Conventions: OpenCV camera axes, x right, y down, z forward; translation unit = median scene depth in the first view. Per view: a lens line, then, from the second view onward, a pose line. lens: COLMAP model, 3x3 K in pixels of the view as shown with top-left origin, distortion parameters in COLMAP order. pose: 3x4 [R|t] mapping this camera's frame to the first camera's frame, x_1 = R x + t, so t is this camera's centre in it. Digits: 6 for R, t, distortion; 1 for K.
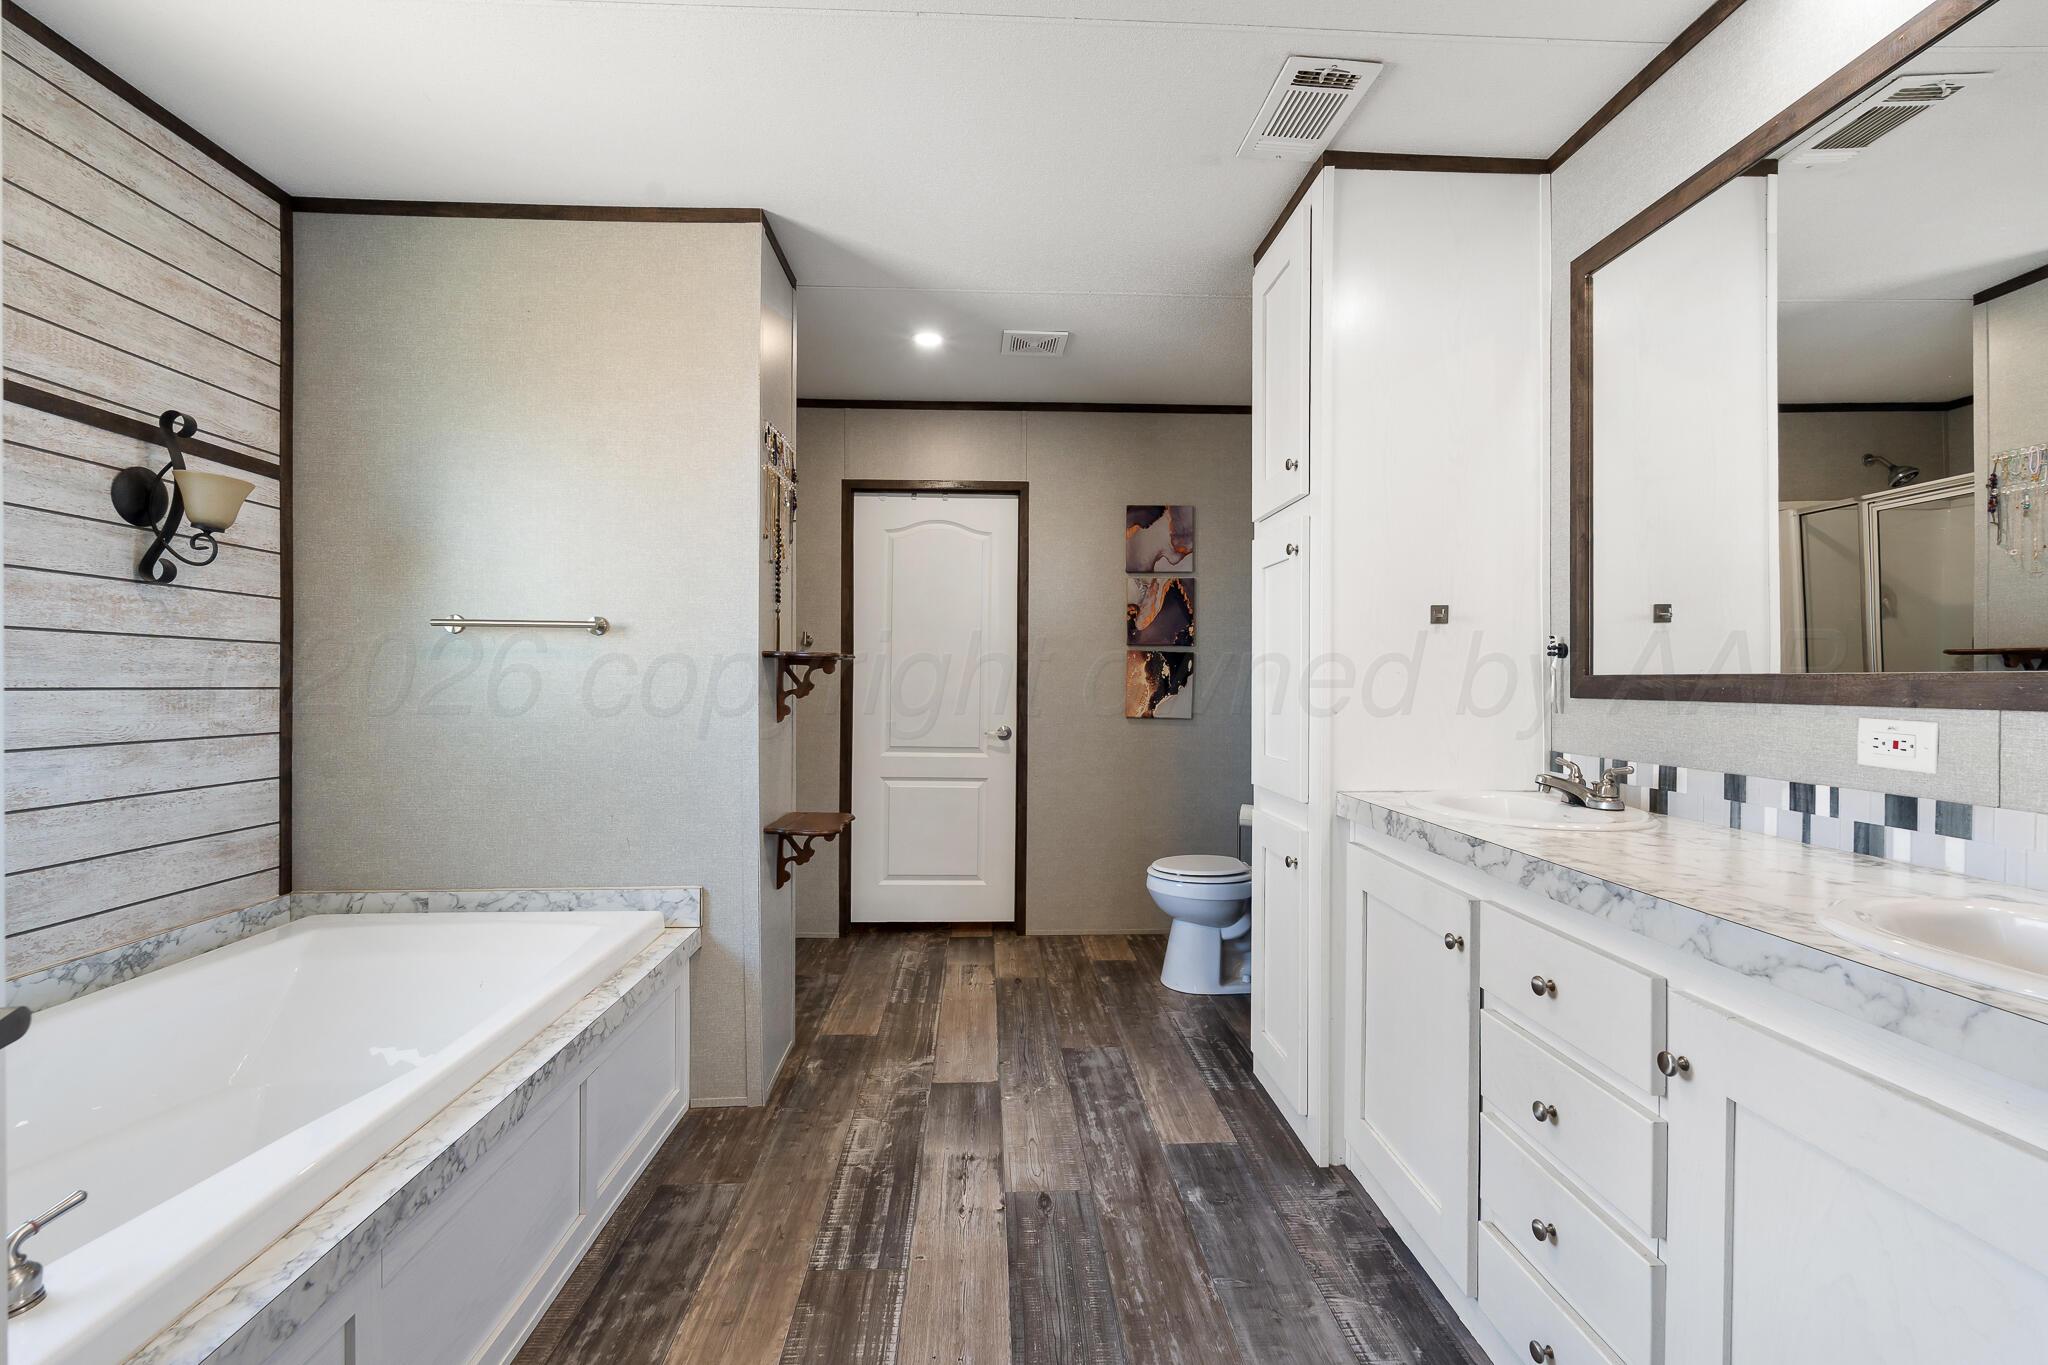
lens RADIAL K [[903.3, 0, 1023.5], [0, 903.3, 673.9], [0, 0, 1]] dist [-0.003115, -0.000449]
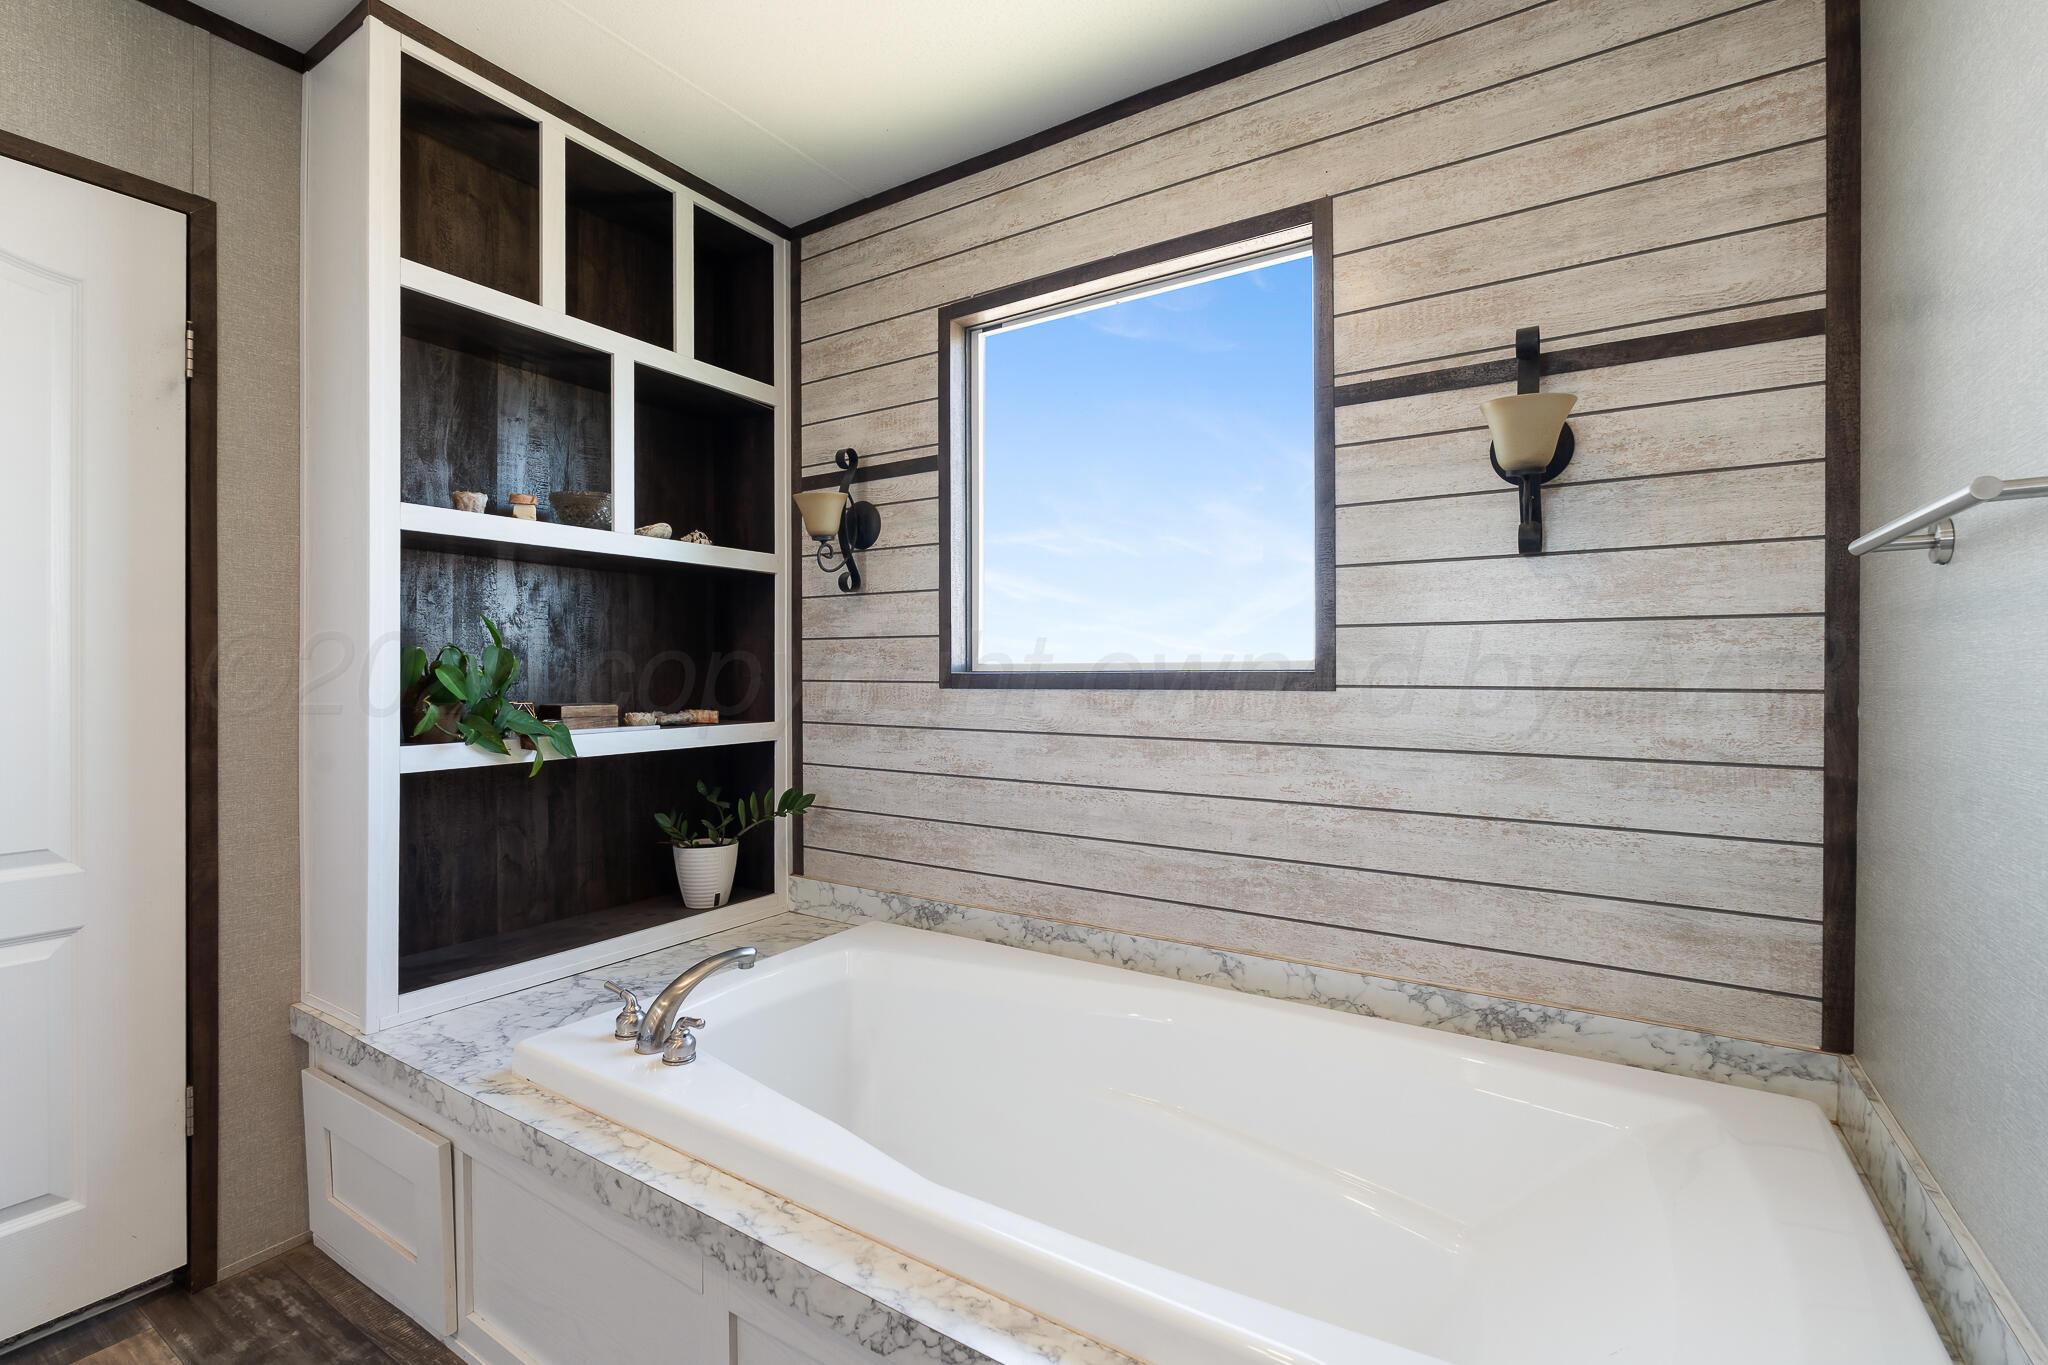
lens RADIAL K [[903.3, 0, 1044.6], [0, 903.3, 681.2], [0, 0, 1]] dist [-0.003115, -0.000449]
pose [[-0.573819, -0.005236, -0.818966, -0.073202], [0.000218, 0.999979, -0.006546, 0.014867], [0.818982, -0.003935, -0.573805, 1.071440]]
